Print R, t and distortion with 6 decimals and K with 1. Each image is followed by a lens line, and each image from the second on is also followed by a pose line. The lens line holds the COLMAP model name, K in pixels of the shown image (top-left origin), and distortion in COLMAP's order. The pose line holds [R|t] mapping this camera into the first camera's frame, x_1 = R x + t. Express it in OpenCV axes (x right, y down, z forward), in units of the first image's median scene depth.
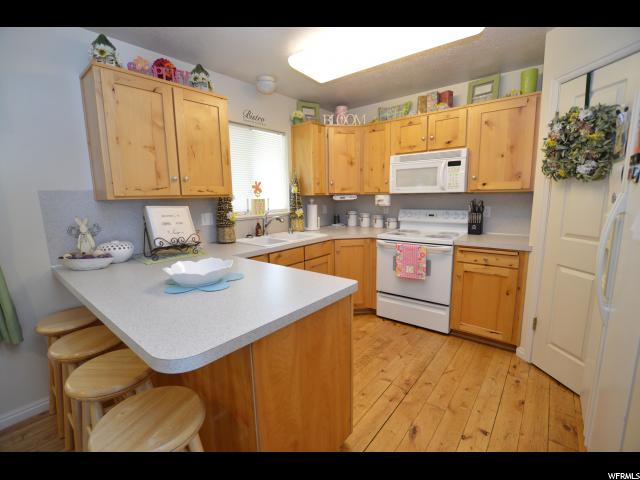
lens RADIAL K [[285.2, 0, 316.7], [0, 285.2, 239.0], [0, 0, 1]] dist [-0.024137, 0.001901]
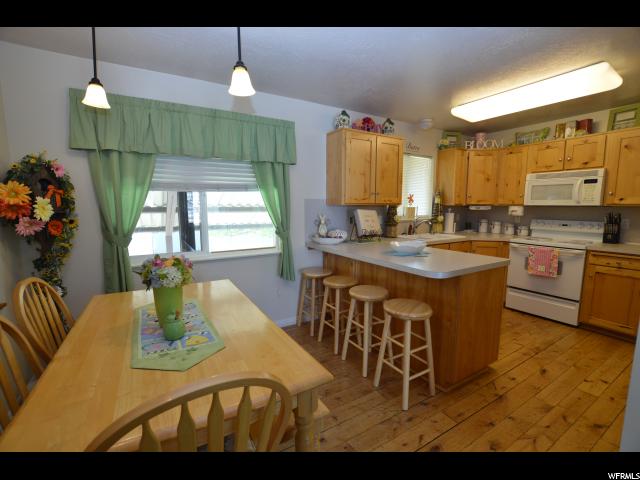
lens RADIAL K [[285.2, 0, 319.1], [0, 285.2, 240.1], [0, 0, 1]] dist [-0.024137, 0.001901]
pose [[0.945099, 0.060019, -0.321226, -0.189781], [-0.068626, 0.997522, -0.015529, 0.071441], [0.319498, 0.036721, 0.946875, -0.439774]]
